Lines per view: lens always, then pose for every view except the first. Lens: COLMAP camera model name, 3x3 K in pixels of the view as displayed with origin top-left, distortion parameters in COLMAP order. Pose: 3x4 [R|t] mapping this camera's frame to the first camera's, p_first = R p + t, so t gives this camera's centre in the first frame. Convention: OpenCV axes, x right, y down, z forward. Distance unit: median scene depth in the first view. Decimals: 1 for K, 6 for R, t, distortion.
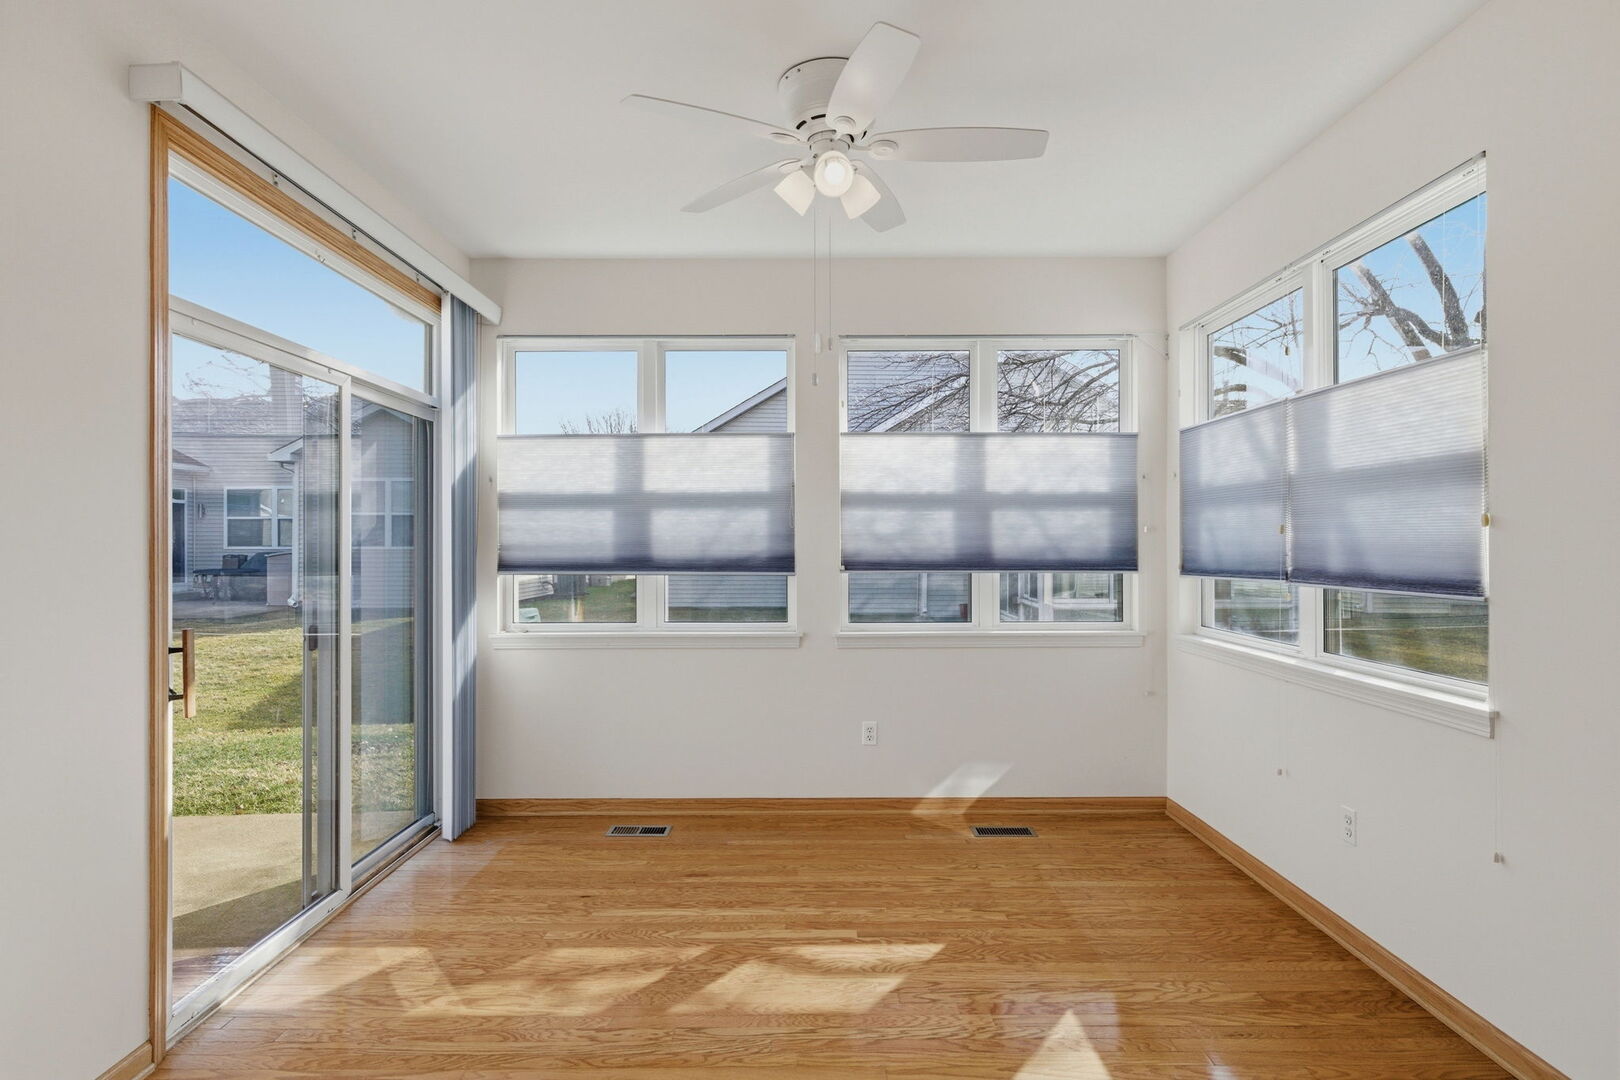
lens RADIAL K [[821.5, 0, 820.8], [0, 821.5, 536.3], [0, 0, 1]] dist [0.004808, 0.000420]
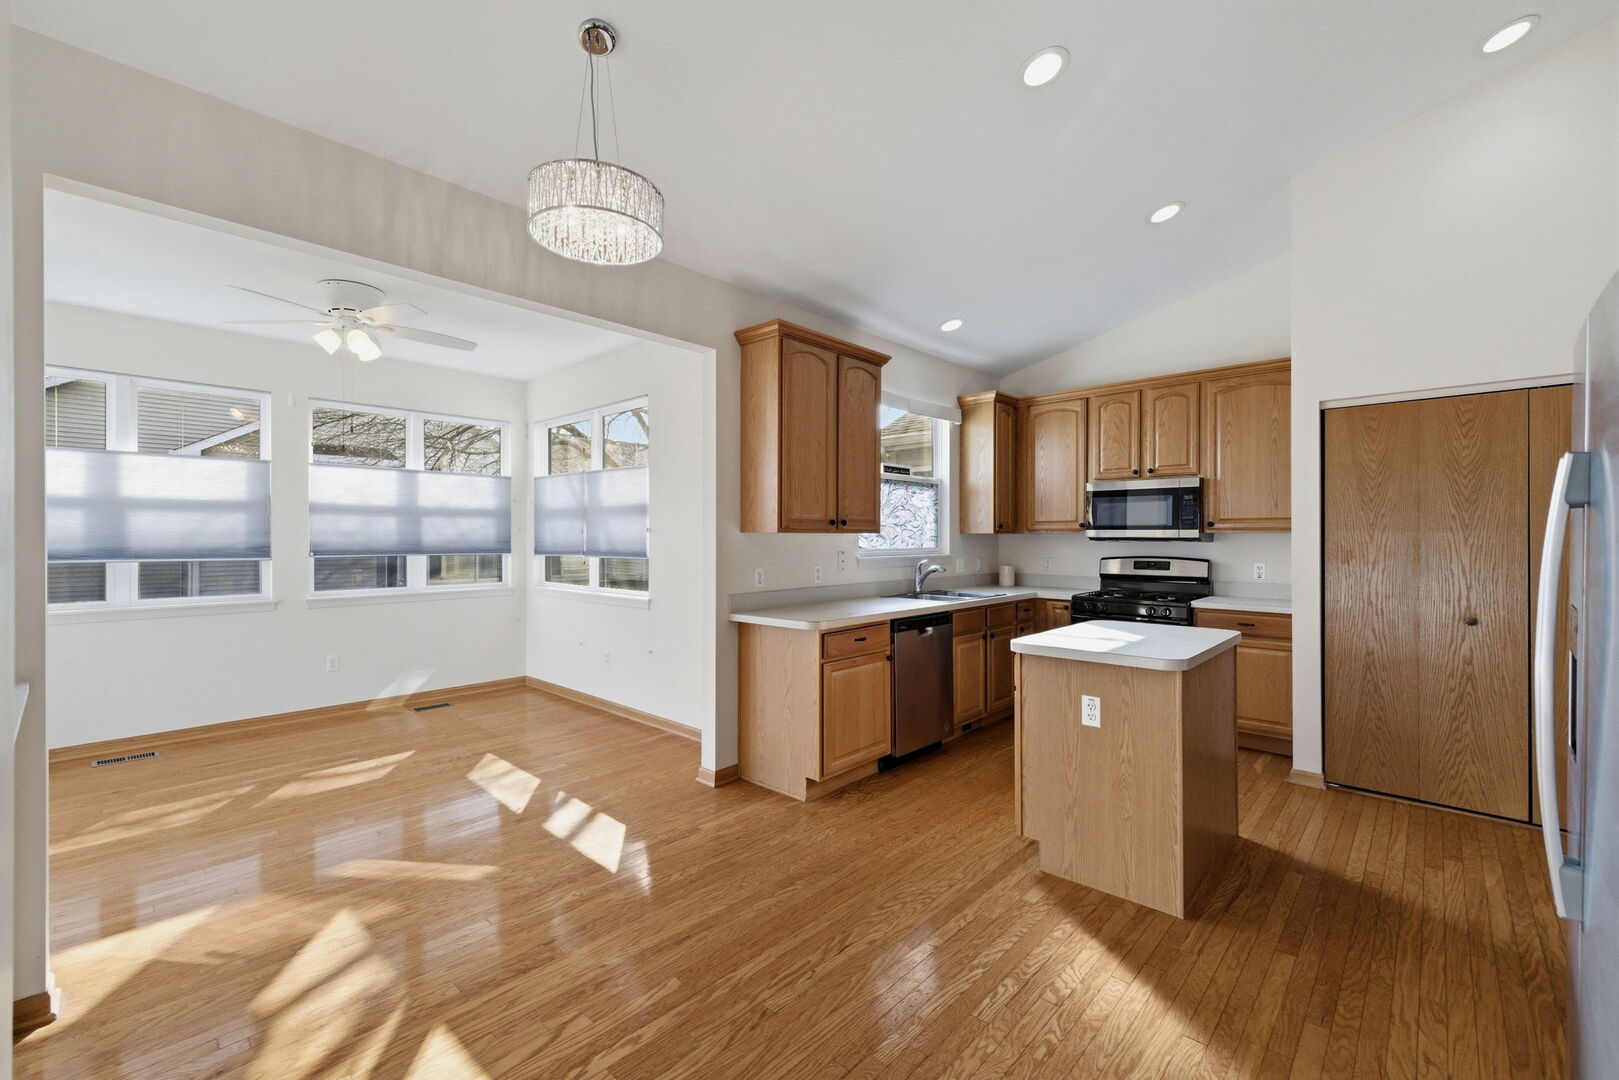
lens RADIAL K [[673.1, 0, 798.0], [0, 673.1, 542.9], [0, 0, 1]] dist [-0.002346, -0.000348]
pose [[0.696442, -0.004748, 0.717597, -0.244453], [-0.007322, 0.999879, 0.013723, -0.005306], [-0.717575, -0.014811, 0.696323, -0.499588]]
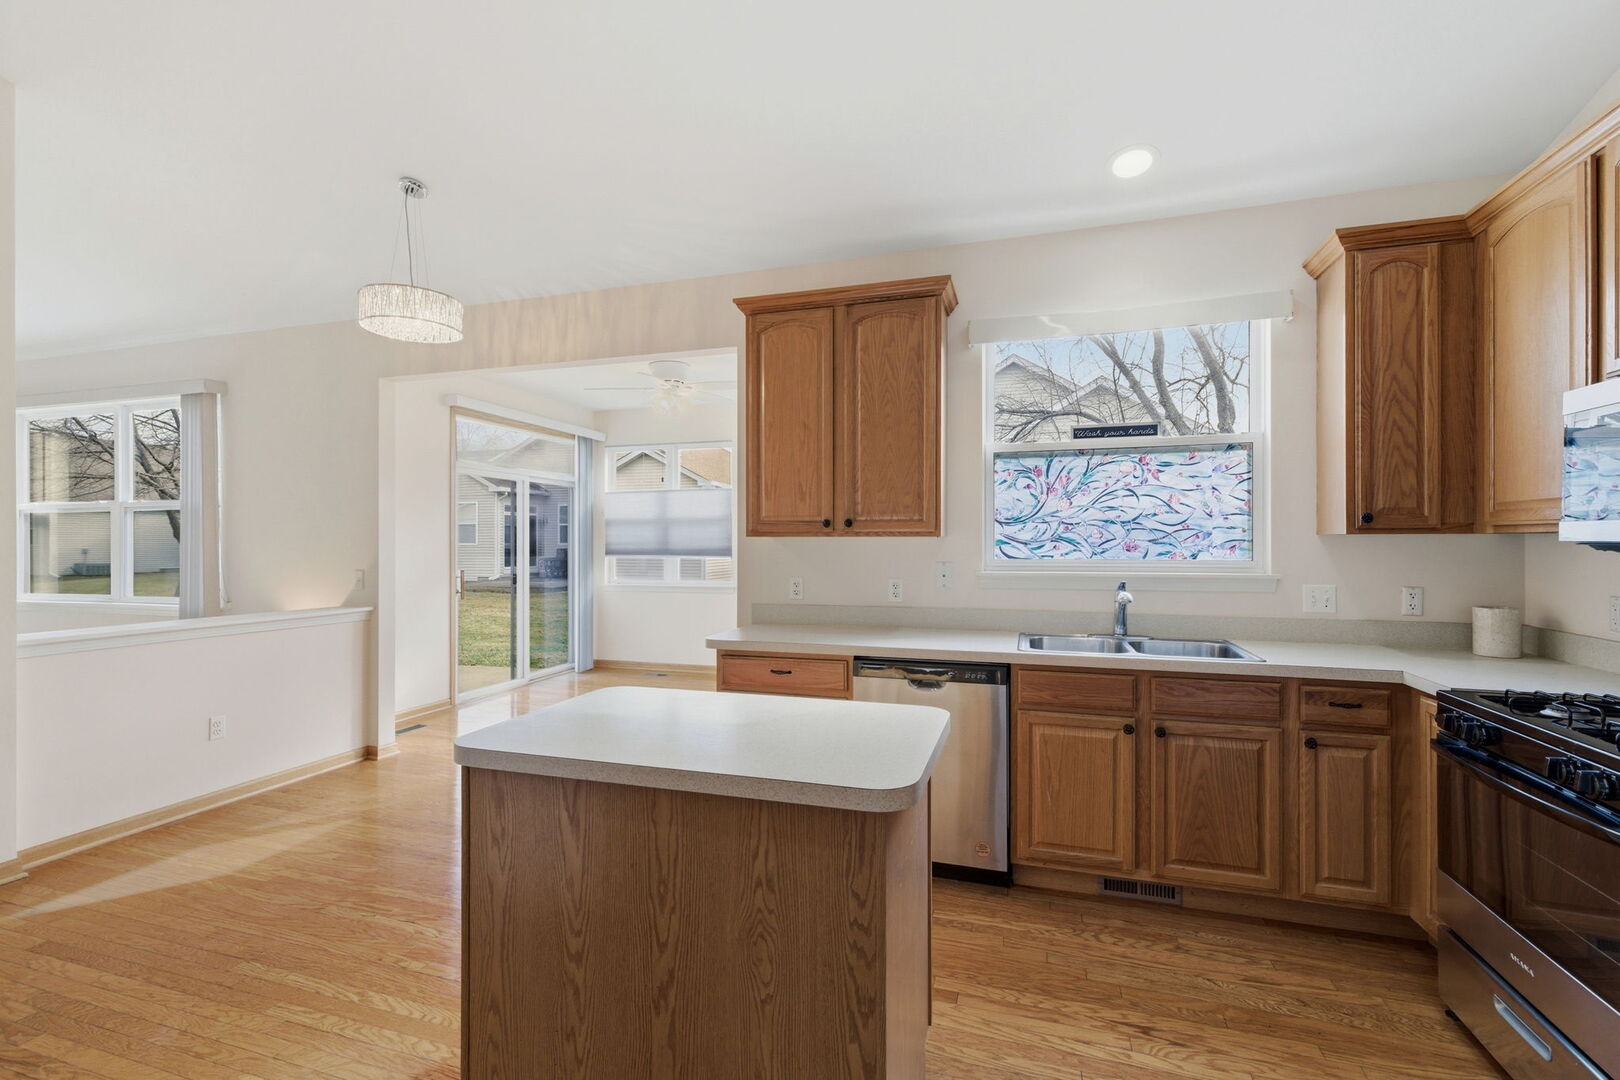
lens RADIAL K [[736.4, 0, 819.4], [0, 736.4, 536.4], [0, 0, 1]] dist [0.005819, 0.000663]
pose [[0.949699, -0.001309, -0.313163, 0.745409], [0.002144, 0.999995, 0.002324, -0.008653], [0.313158, -0.002879, 0.949697, -0.655851]]
